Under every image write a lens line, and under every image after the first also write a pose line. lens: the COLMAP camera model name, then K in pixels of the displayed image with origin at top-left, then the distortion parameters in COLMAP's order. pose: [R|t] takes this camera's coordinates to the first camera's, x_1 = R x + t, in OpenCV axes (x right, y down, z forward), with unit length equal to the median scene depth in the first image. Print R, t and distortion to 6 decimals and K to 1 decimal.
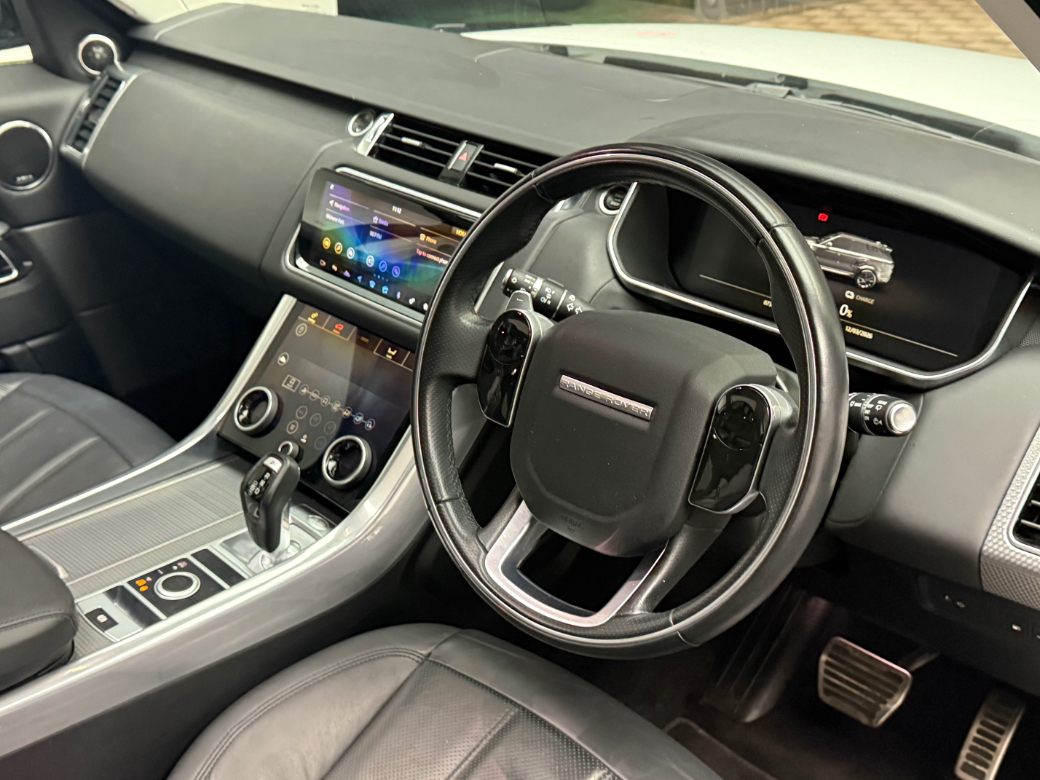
lens RADIAL K [[1215.6, 0, 520.0], [0, 1215.6, 390.0], [0, 0, 1]] dist [0.001536, 0.000682]
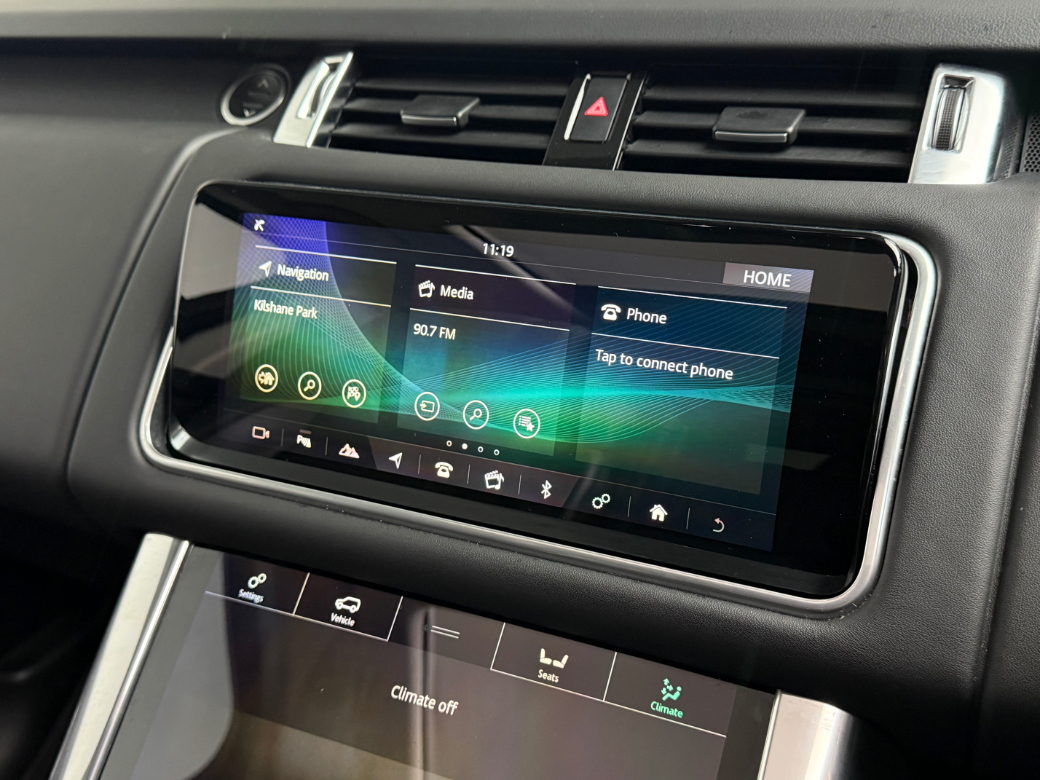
lens RADIAL K [[1216.6, 0, 520.0], [0, 1216.6, 390.0], [0, 0, 1]] dist [0.008755, 0.004061]
pose [[0.958031, -0.145625, 0.246922, -0.177538], [0.170654, 0.981823, -0.083076, -0.074665], [-0.230335, 0.121727, 0.965468, 0.634617]]
